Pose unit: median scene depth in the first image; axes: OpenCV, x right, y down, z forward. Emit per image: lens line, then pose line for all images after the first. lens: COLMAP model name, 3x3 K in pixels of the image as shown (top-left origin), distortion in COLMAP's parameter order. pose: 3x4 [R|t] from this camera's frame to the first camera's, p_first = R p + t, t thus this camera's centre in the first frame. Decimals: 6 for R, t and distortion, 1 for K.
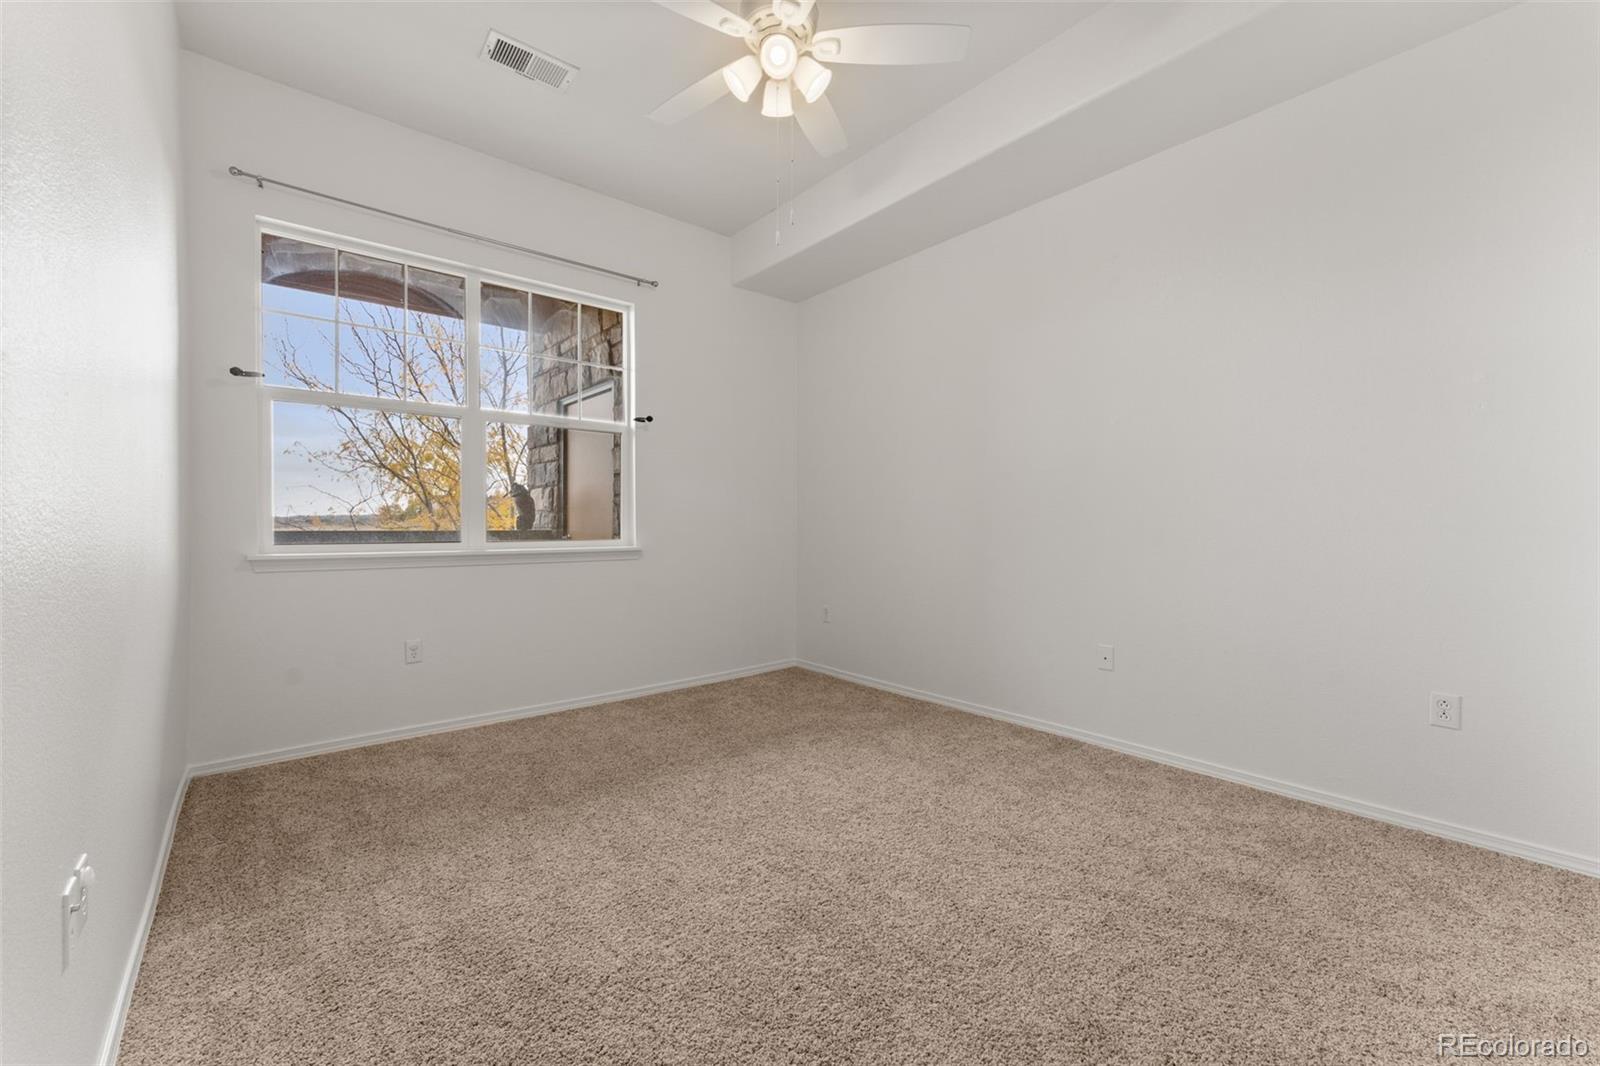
lens RADIAL K [[649.6, 0, 801.6], [0, 649.6, 526.3], [0, 0, 1]] dist [0.001010, 0.000439]
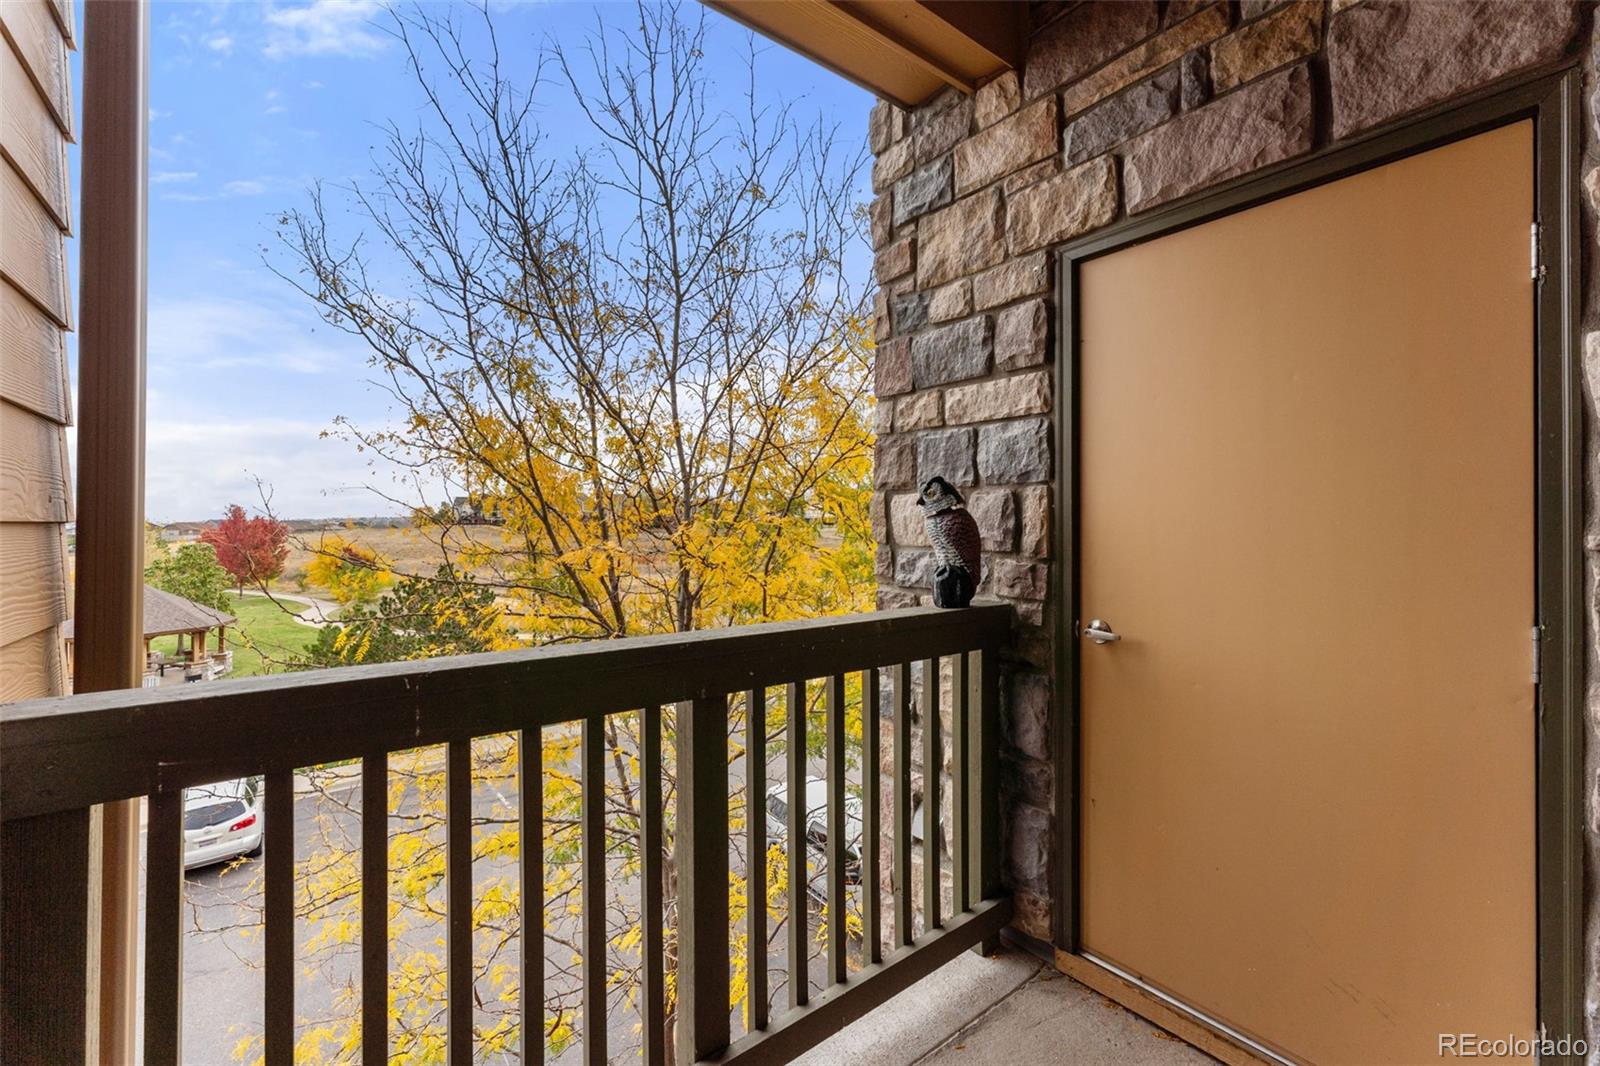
lens RADIAL K [[667.2, 0, 795.0], [0, 667.2, 519.9], [0, 0, 1]] dist [0.012137, 0.000545]
pose [[0.998574, -0.004780, -0.053175, -0.383381], [0.004315, 0.999952, -0.008846, -0.030693], [0.053215, 0.008604, 0.998546, 0.476860]]
